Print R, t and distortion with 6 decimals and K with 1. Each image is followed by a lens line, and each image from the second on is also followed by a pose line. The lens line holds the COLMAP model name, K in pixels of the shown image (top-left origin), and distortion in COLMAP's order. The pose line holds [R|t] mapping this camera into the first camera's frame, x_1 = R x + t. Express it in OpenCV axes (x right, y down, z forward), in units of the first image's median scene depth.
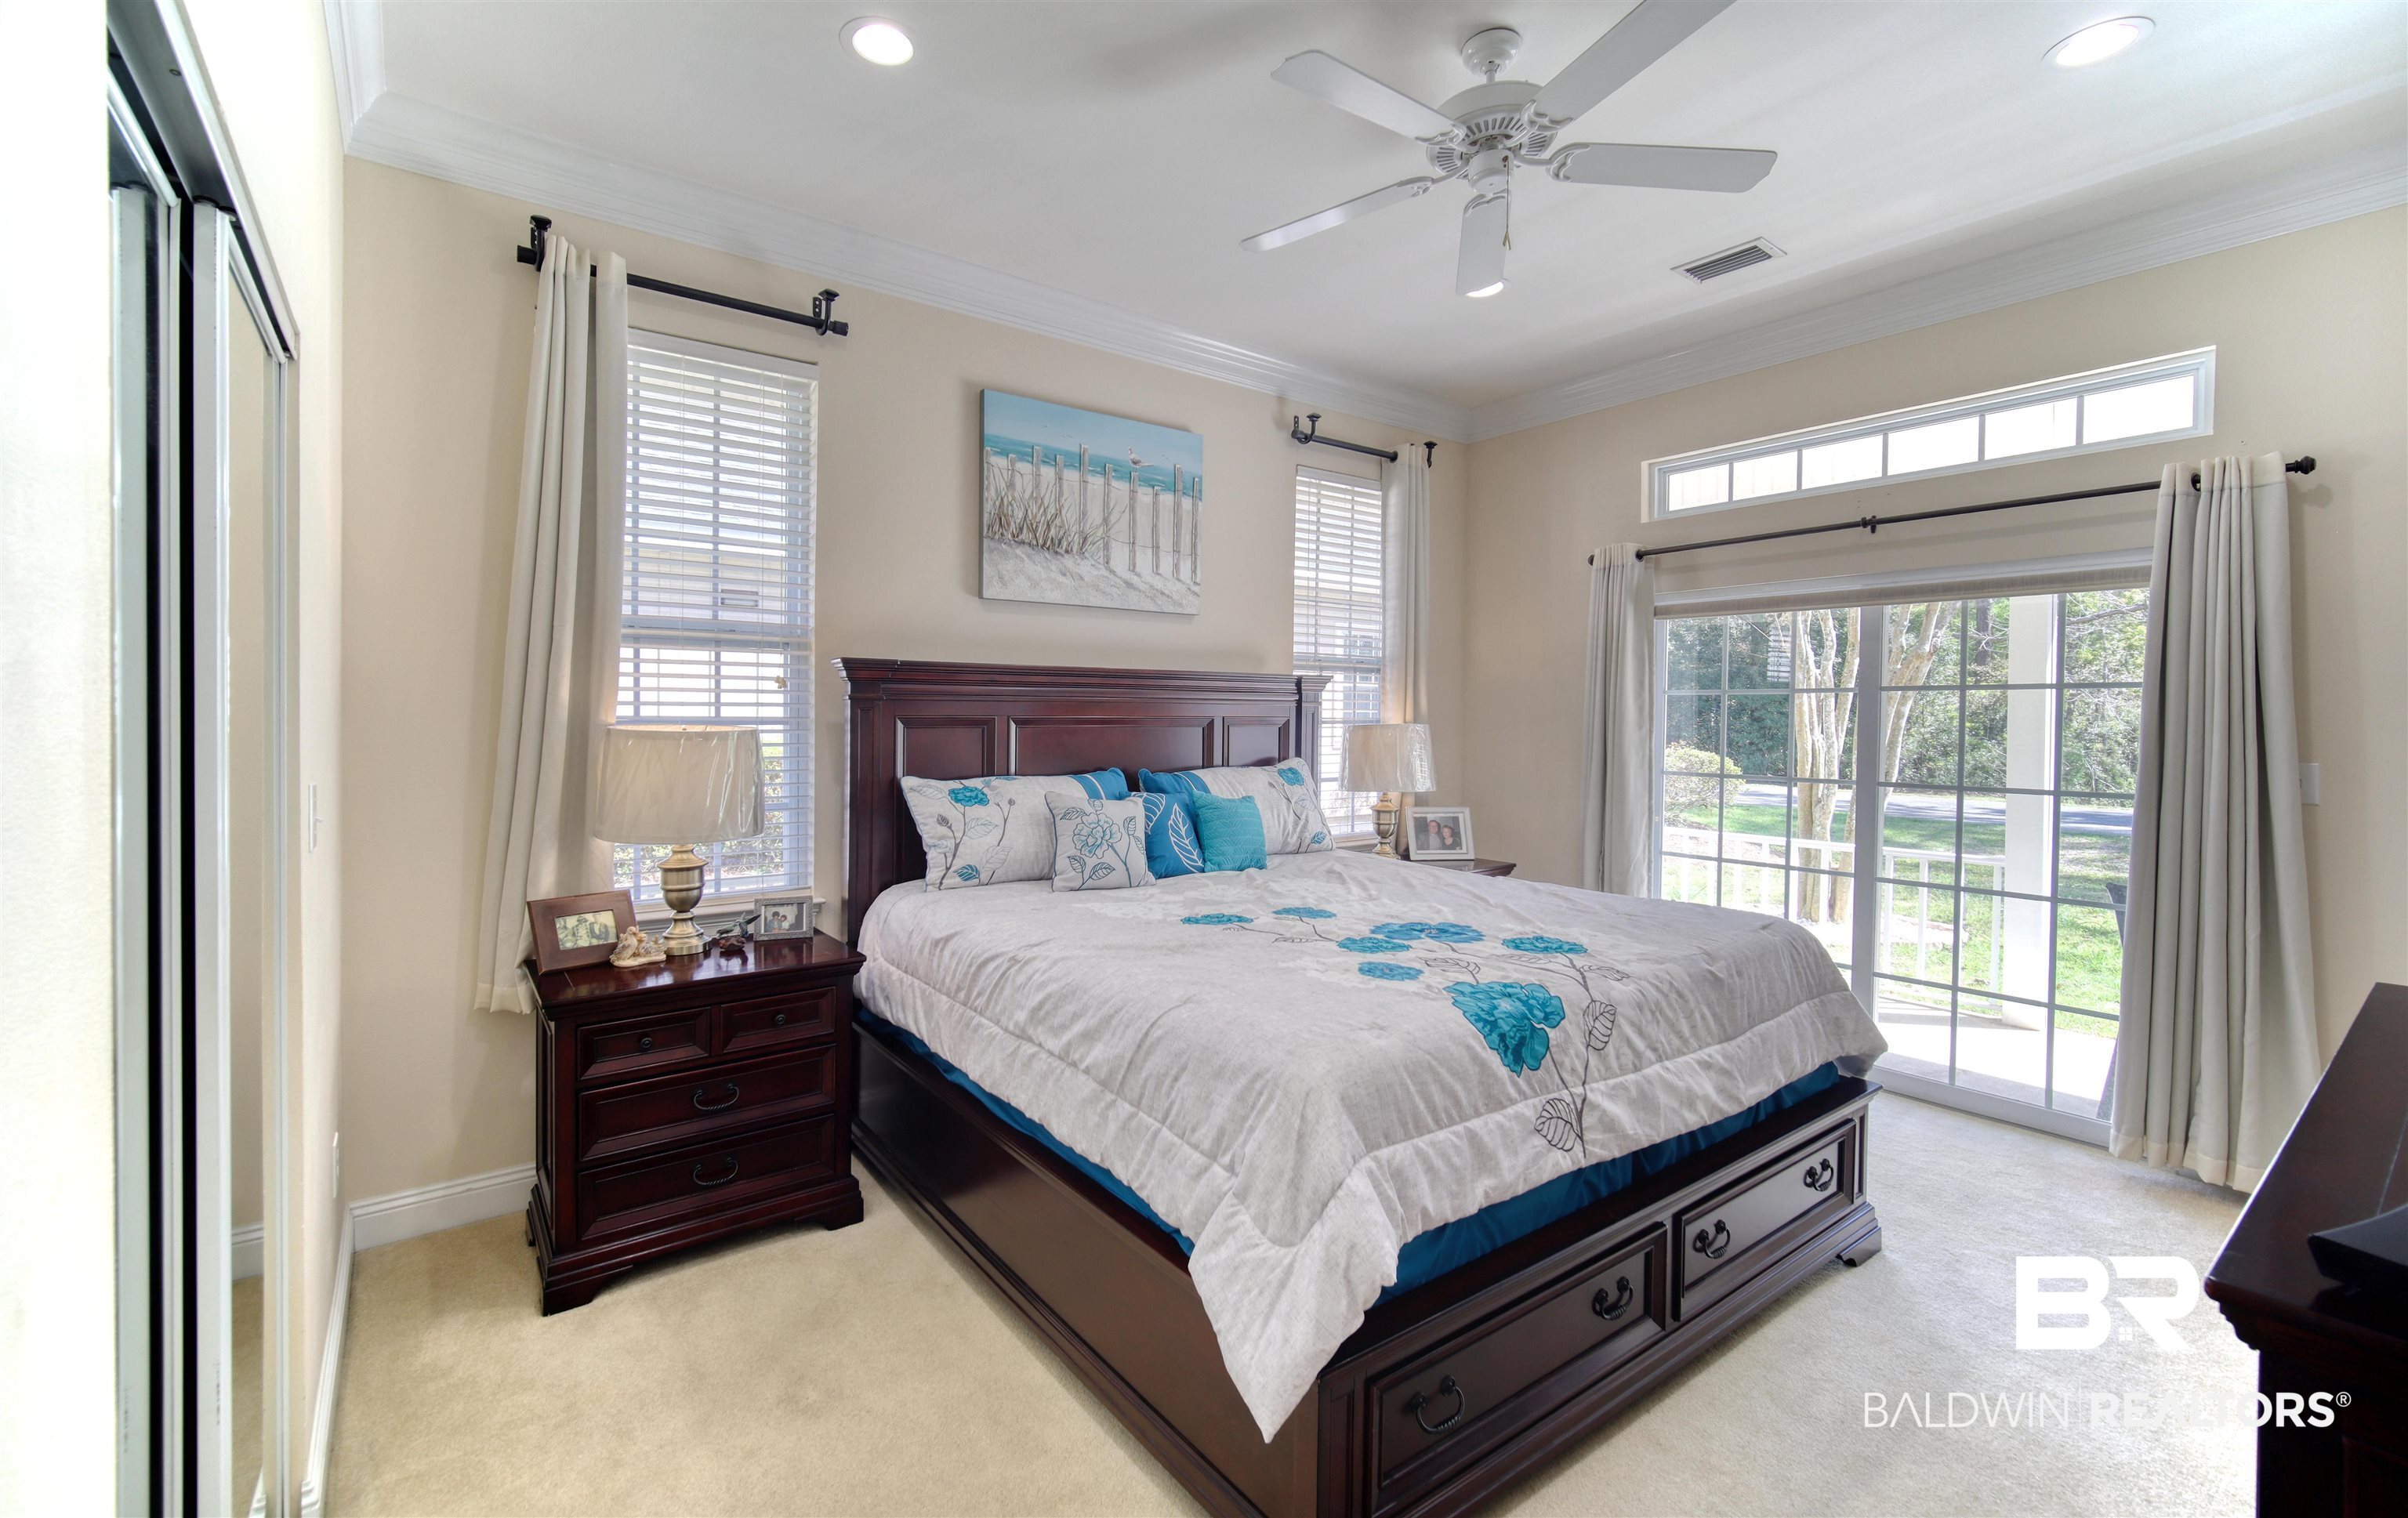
lens RADIAL K [[881.8, 0, 1202.3], [0, 881.8, 741.0], [0, 0, 1]] dist [0.000079, -0.000003]
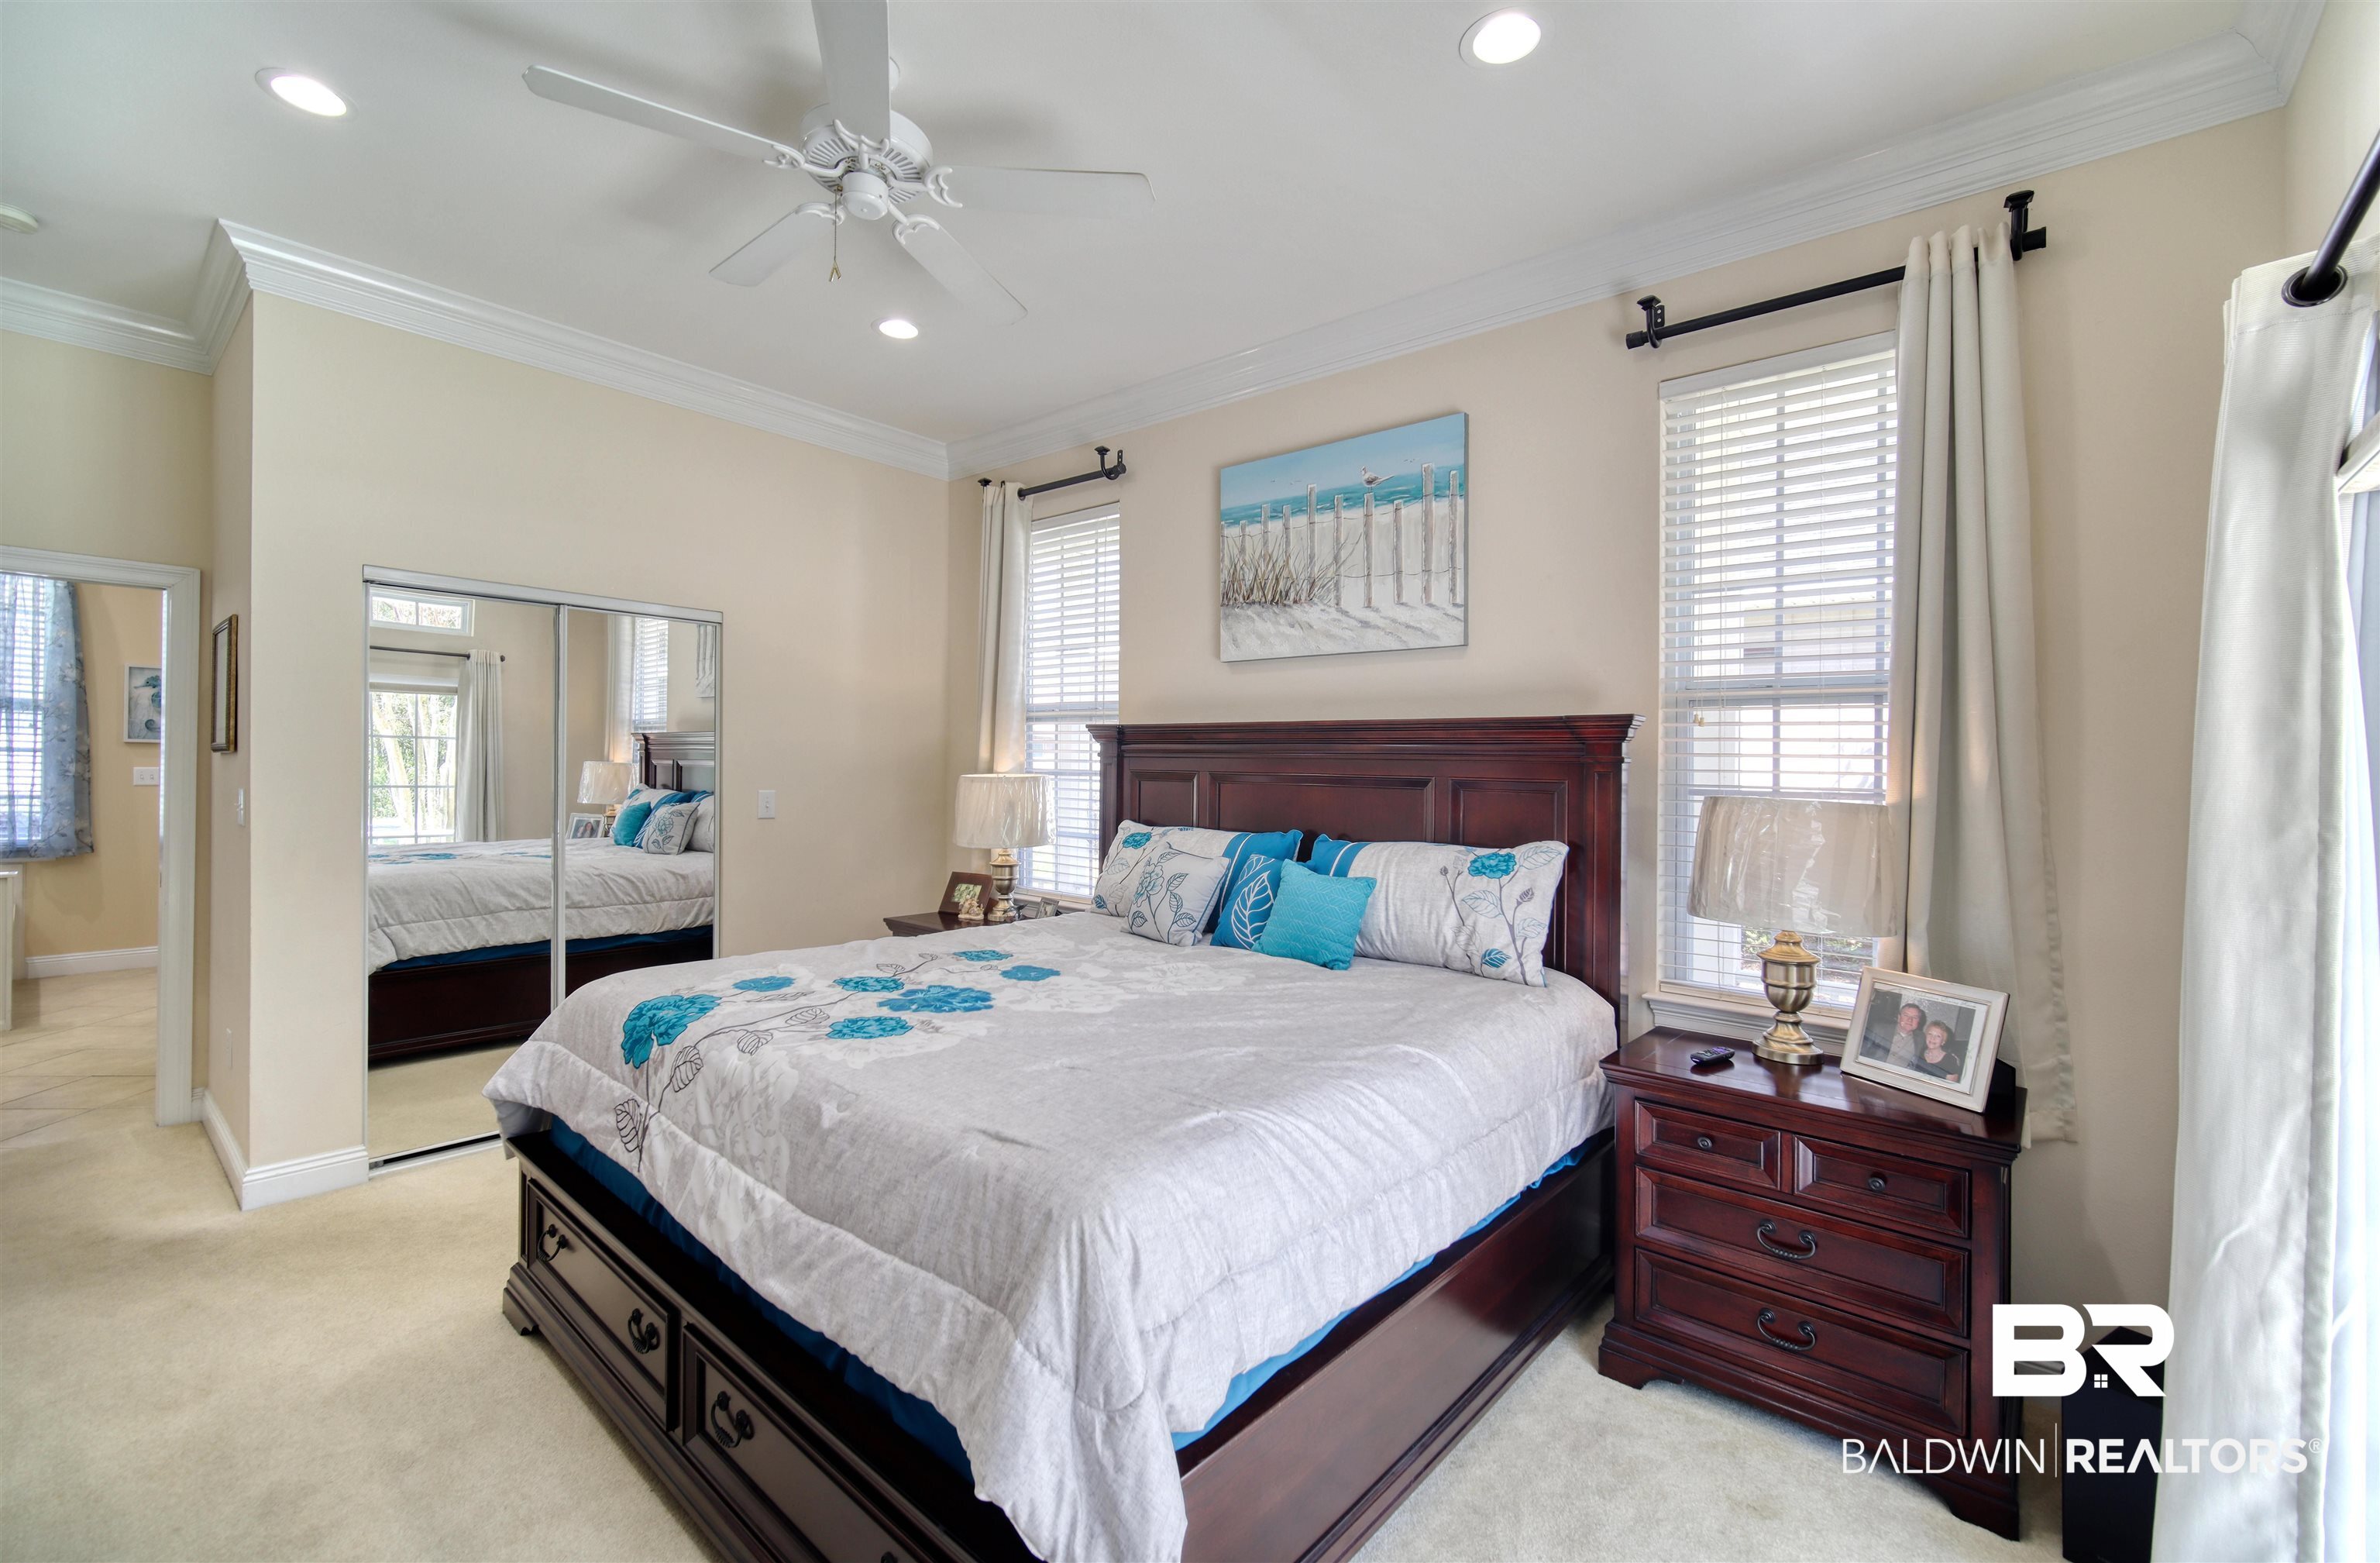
lens RADIAL K [[1002.7, 0, 1142.0], [0, 1002.7, 770.9], [0, 0, 1]] dist [-0.000096, -0.000109]
pose [[0.254235, 0.002665, -0.967139, 0.823566], [-0.047570, 0.998820, -0.009753, -0.013174], [0.965972, 0.048486, 0.254061, 0.554094]]
